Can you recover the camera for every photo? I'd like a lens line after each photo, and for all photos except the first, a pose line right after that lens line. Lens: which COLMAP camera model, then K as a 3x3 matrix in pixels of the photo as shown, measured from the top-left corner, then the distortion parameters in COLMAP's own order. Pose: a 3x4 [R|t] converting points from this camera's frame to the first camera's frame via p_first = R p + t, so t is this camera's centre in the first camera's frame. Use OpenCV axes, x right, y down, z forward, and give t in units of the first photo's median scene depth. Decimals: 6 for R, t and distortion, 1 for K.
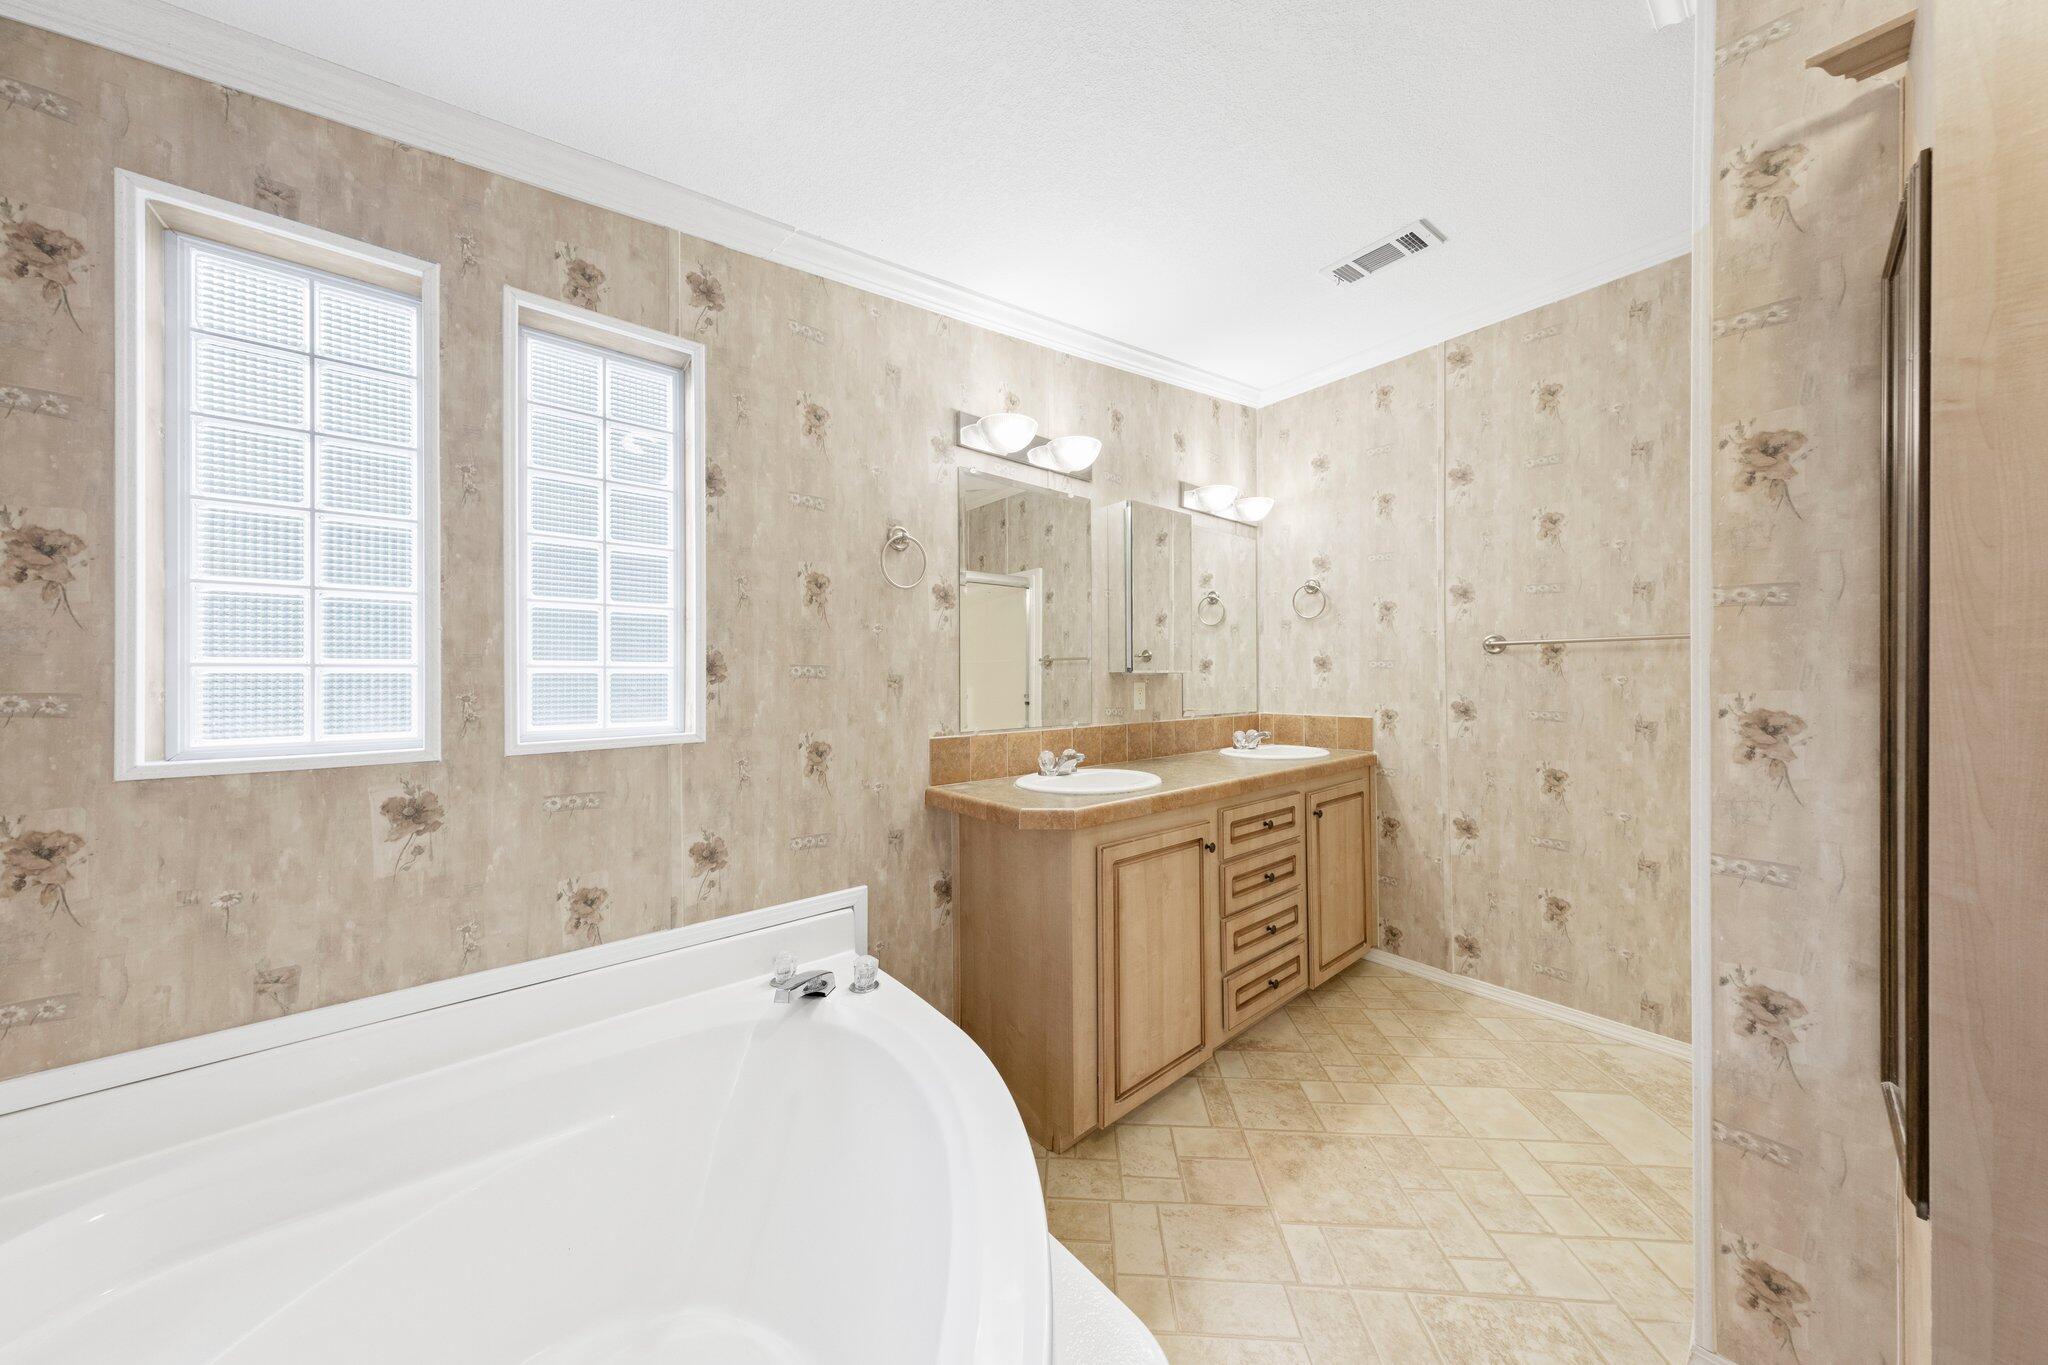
lens RADIAL K [[646.9, 0, 1020.2], [0, 646.9, 681.4], [0, 0, 1]] dist [0.007289, -0.001138]
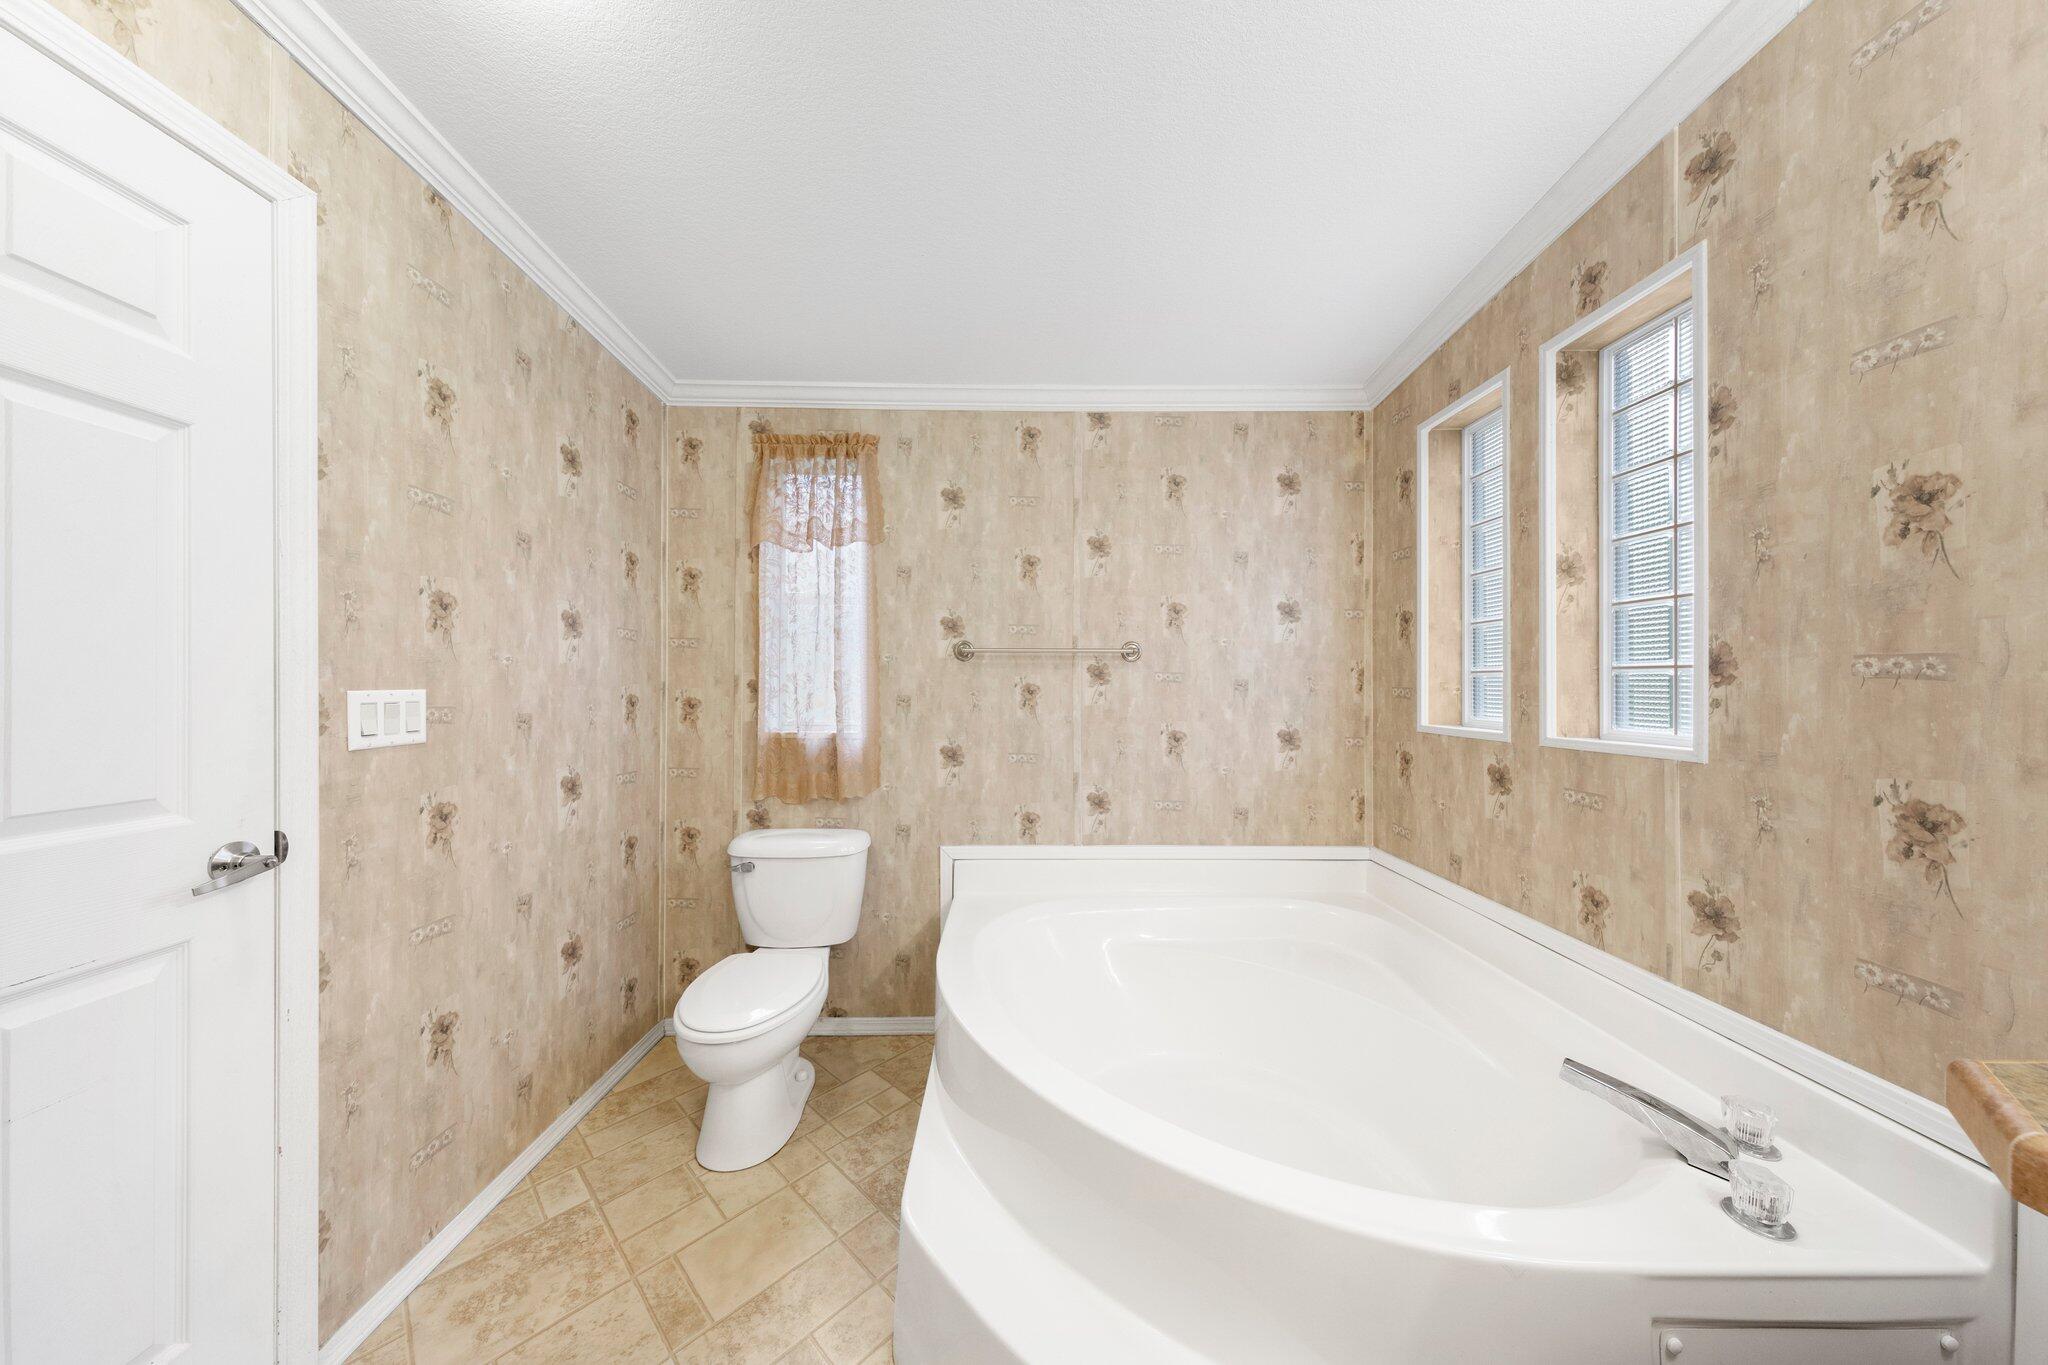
lens RADIAL K [[646.9, 0, 1019.4], [0, 646.9, 683.5], [0, 0, 1]] dist [0.007289, -0.001138]
pose [[-0.633451, 0.009115, -0.773729, 0.638440], [0.008371, 0.999953, 0.004927, -0.011064], [0.773738, -0.003356, -0.633497, 0.895281]]
